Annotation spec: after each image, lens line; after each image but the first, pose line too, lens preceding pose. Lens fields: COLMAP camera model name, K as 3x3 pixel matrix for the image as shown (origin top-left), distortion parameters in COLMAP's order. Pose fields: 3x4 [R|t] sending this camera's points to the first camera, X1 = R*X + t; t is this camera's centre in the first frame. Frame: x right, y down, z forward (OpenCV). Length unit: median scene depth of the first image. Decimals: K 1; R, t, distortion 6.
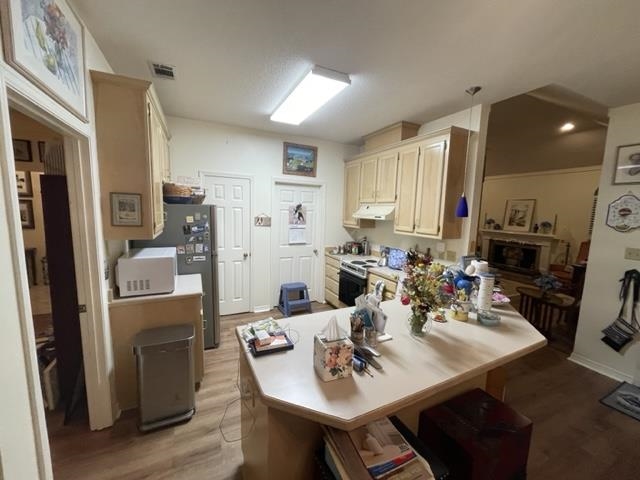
lens RADIAL K [[259.2, 0, 318.0], [0, 259.2, 242.3], [0, 0, 1]] dist [-0.000079, 0.000115]
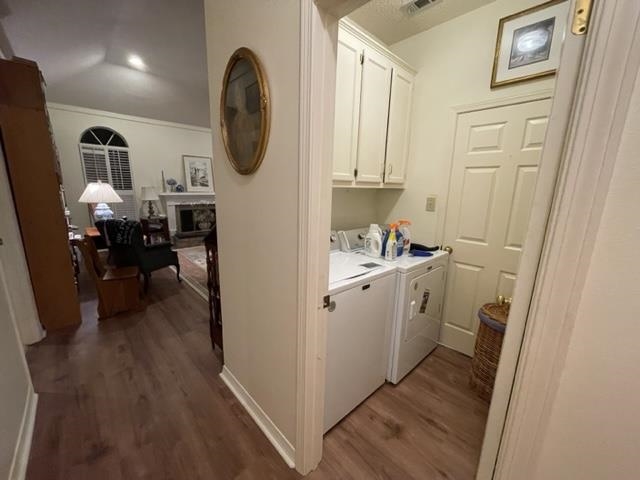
lens RADIAL K [[259.2, 0, 319.5], [0, 259.2, 240.1], [0, 0, 1]] dist [-0.000079, 0.000115]
pose [[-0.304716, -0.234546, 0.923112, -0.247972], [0.090183, 0.957745, 0.273114, -0.091742], [-0.948164, 0.166471, -0.270689, 0.865285]]
